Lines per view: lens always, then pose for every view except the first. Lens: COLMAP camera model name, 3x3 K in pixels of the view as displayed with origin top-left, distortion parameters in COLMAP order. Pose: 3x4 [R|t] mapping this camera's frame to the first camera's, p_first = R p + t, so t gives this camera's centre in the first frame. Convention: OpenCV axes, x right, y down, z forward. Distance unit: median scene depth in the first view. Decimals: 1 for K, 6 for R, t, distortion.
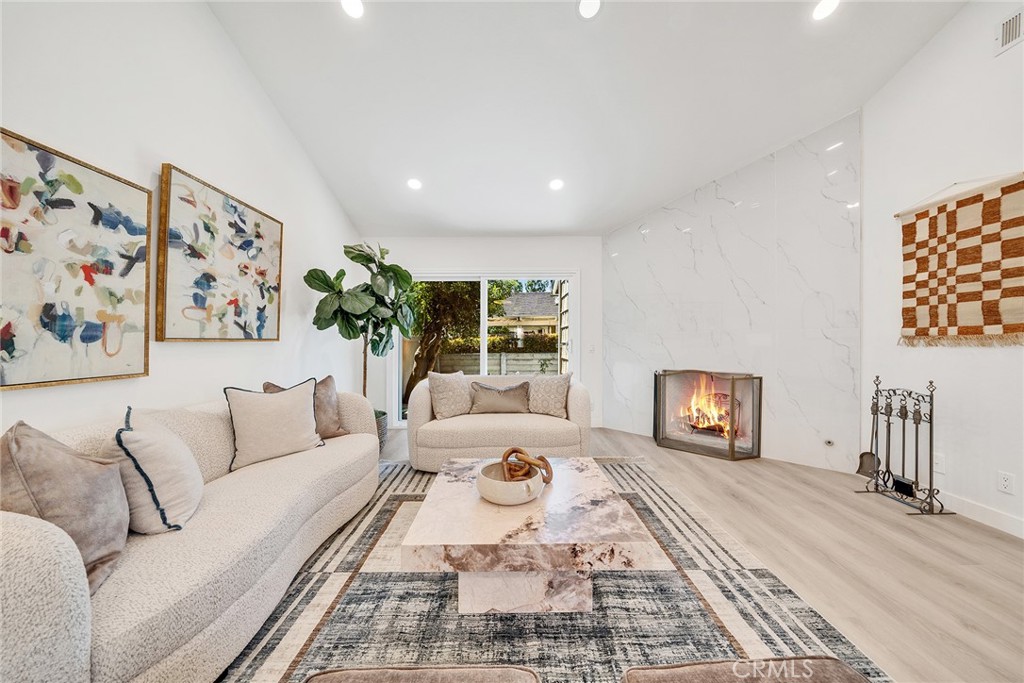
lens RADIAL K [[347.7, 0, 509.5], [0, 347.7, 336.9], [0, 0, 1]] dist [-0.007347, 0.000037]
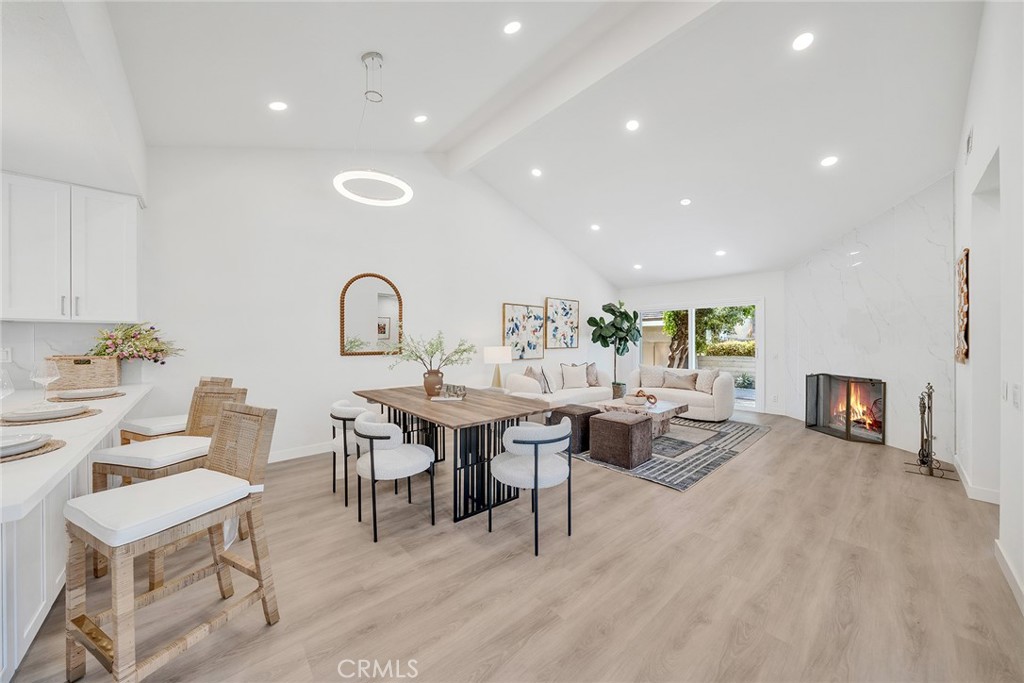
lens RADIAL K [[347.7, 0, 509.5], [0, 347.7, 336.9], [0, 0, 1]] dist [-0.007347, 0.000037]
pose [[0.664914, -0.004214, -0.746908, 1.028549], [0.007360, 0.999973, 0.000910, -0.086984], [0.746884, -0.006102, 0.664927, -1.212592]]
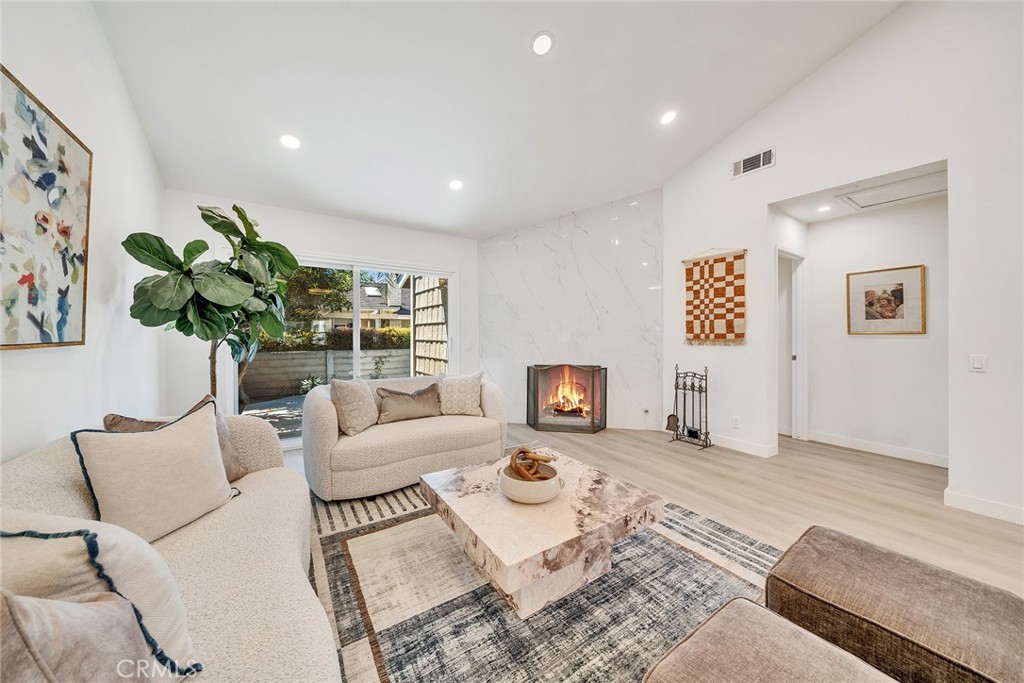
lens RADIAL K [[348.7, 0, 510.4], [0, 348.7, 332.6], [0, 0, 1]] dist [-0.008114, -0.000032]
pose [[0.840450, 0.009717, 0.541802, -0.421688], [-0.012831, 0.999916, 0.001970, -0.024166], [-0.541737, -0.008607, 0.840504, 0.099410]]
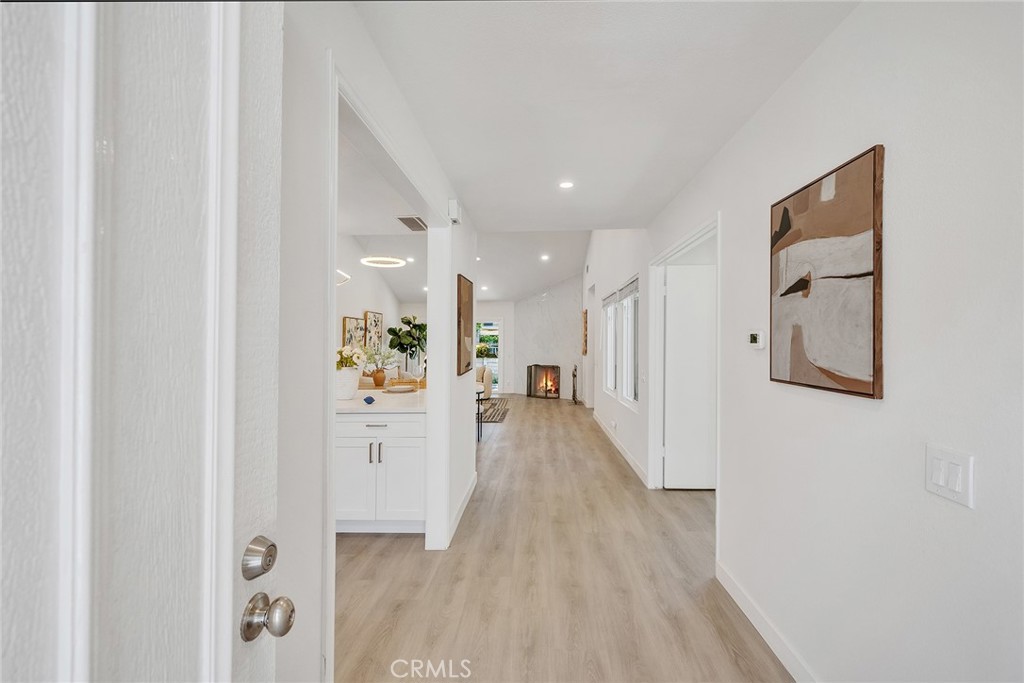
lens RADIAL K [[447.8, 0, 522.9], [0, 447.8, 340.4], [0, 0, 1]] dist [0.000242, 0.000006]
pose [[0.999379, -0.004110, -0.034991, 0.775079], [0.004350, 0.999967, 0.006806, -0.145756], [0.034962, -0.006954, 0.999364, -3.189428]]
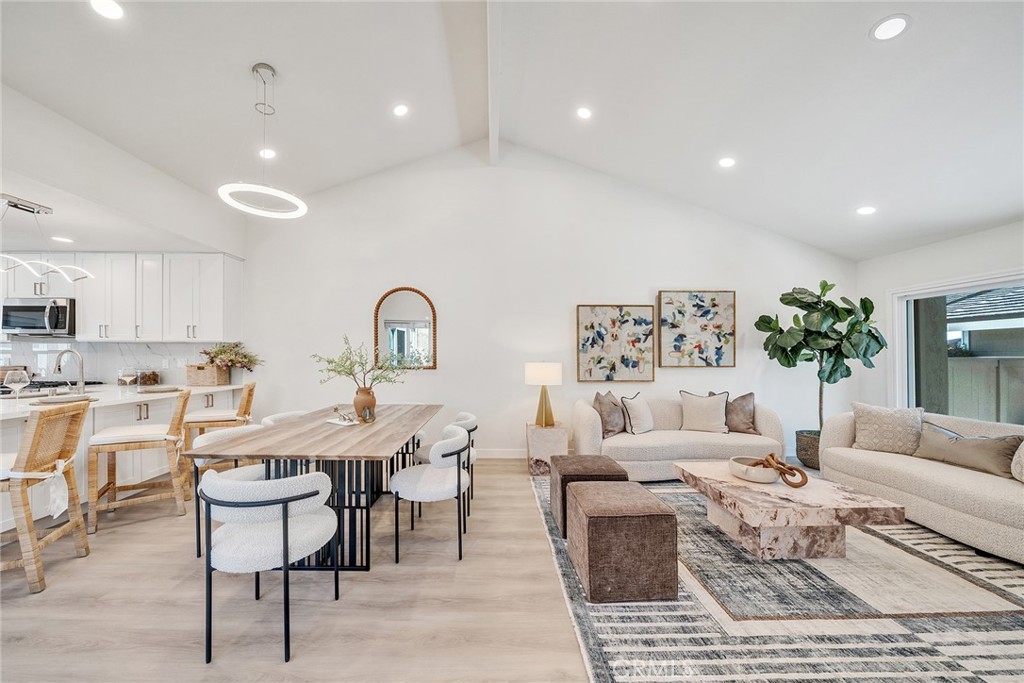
lens RADIAL K [[355.4, 0, 499.6], [0, 355.4, 351.2], [0, 0, 1]] dist [-0.007224, 0.000314]
pose [[0.017594, -0.007200, -0.999819, 1.049054], [0.011500, 0.999909, -0.006998, -0.071045], [0.999779, -0.011374, 0.017675, -0.094139]]
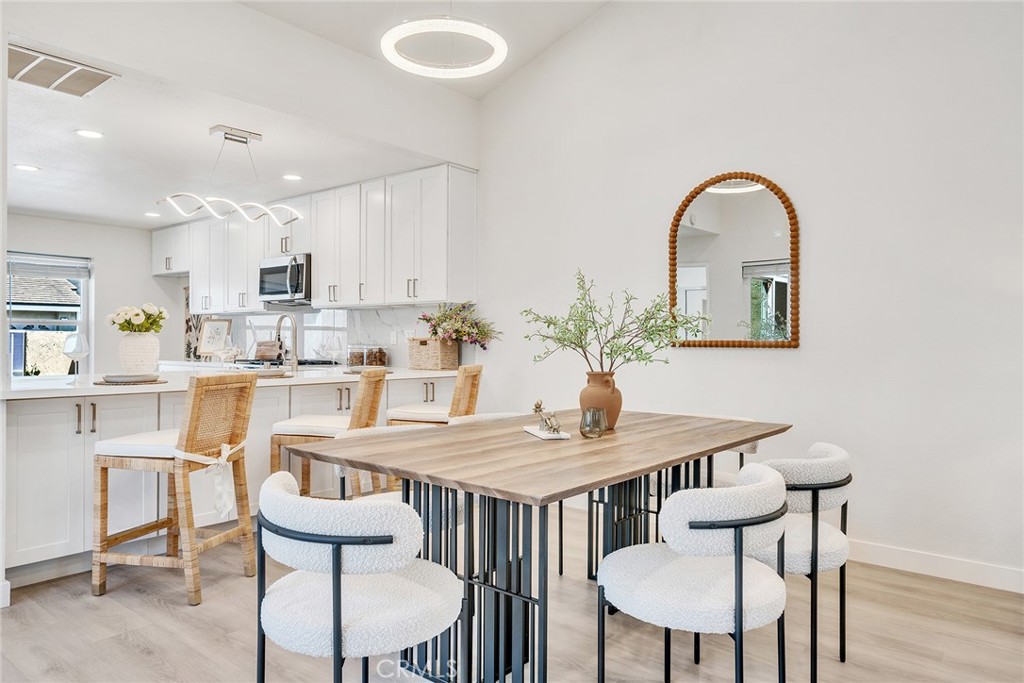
lens RADIAL K [[679.4, 0, 512.0], [0, 679.4, 341.5], [0, 0, 1]] dist [0.001220, 0.001919]
pose [[-0.636548, -0.000364, -0.771237, 0.818036], [0.009453, 0.999921, -0.008274, -0.002967], [0.771179, -0.012557, -0.636495, 0.090219]]
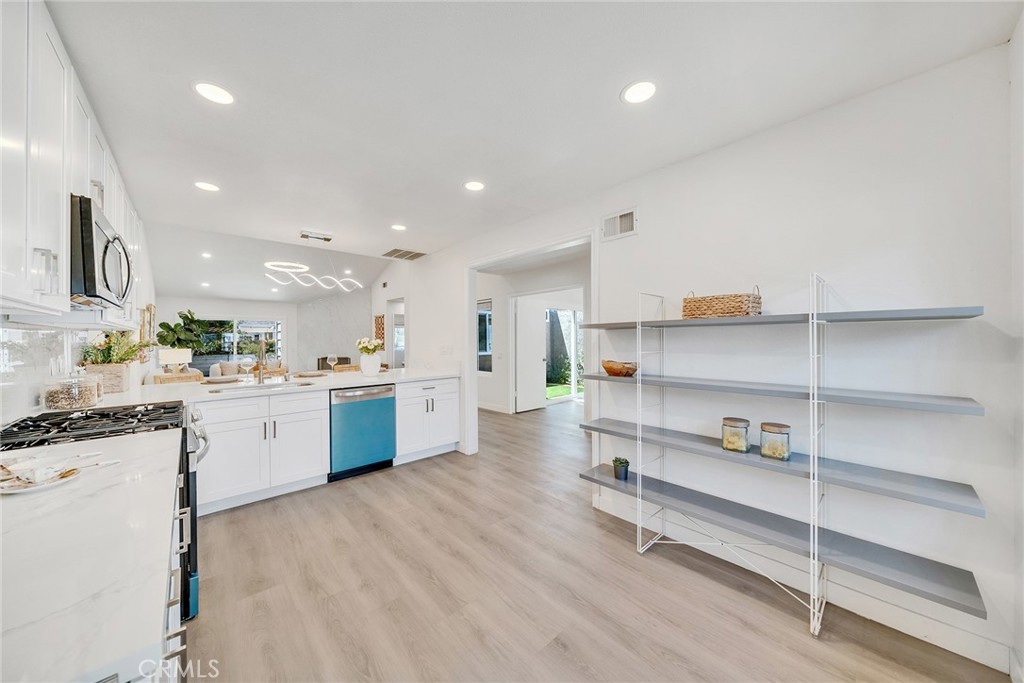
lens RADIAL K [[347.7, 0, 509.5], [0, 347.7, 336.9], [0, 0, 1]] dist [-0.007347, 0.000037]
pose [[0.740539, 0.002044, 0.672010, -0.485279], [-0.003730, 0.999992, 0.001069, -0.126036], [-0.672003, -0.003298, 0.740541, -3.317091]]
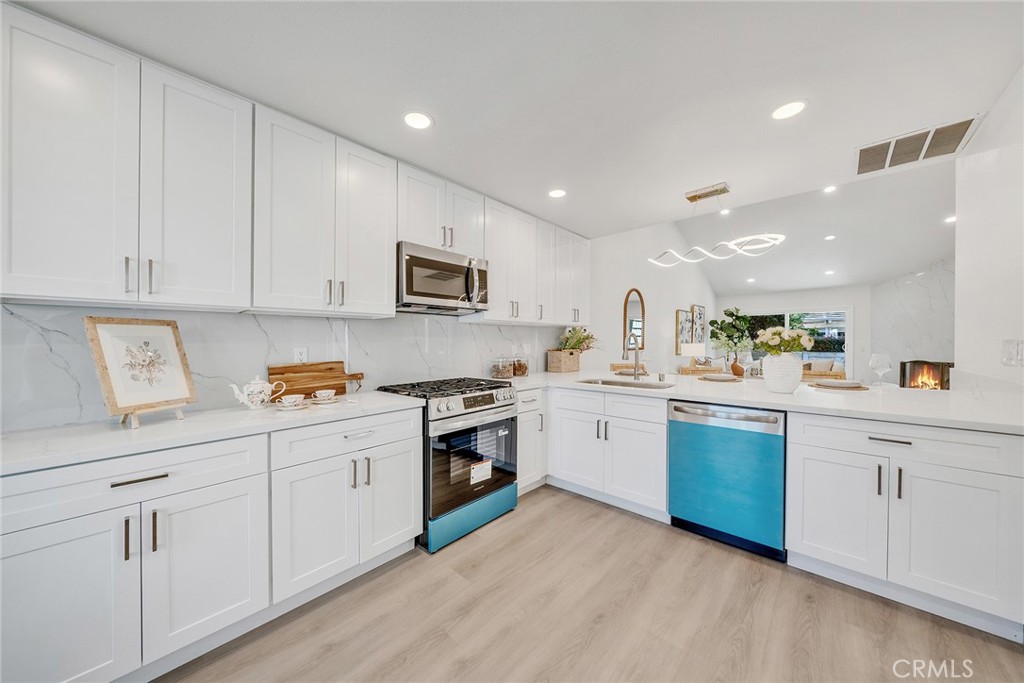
lens RADIAL K [[346.5, 0, 509.9], [0, 346.5, 339.8], [0, 0, 1]] dist [-0.005758, 0.000012]
pose [[0.729463, -0.001522, -0.684019, 0.227087], [0.011537, 0.999883, 0.010079, -0.100541], [0.683923, -0.015244, 0.729395, -2.883202]]
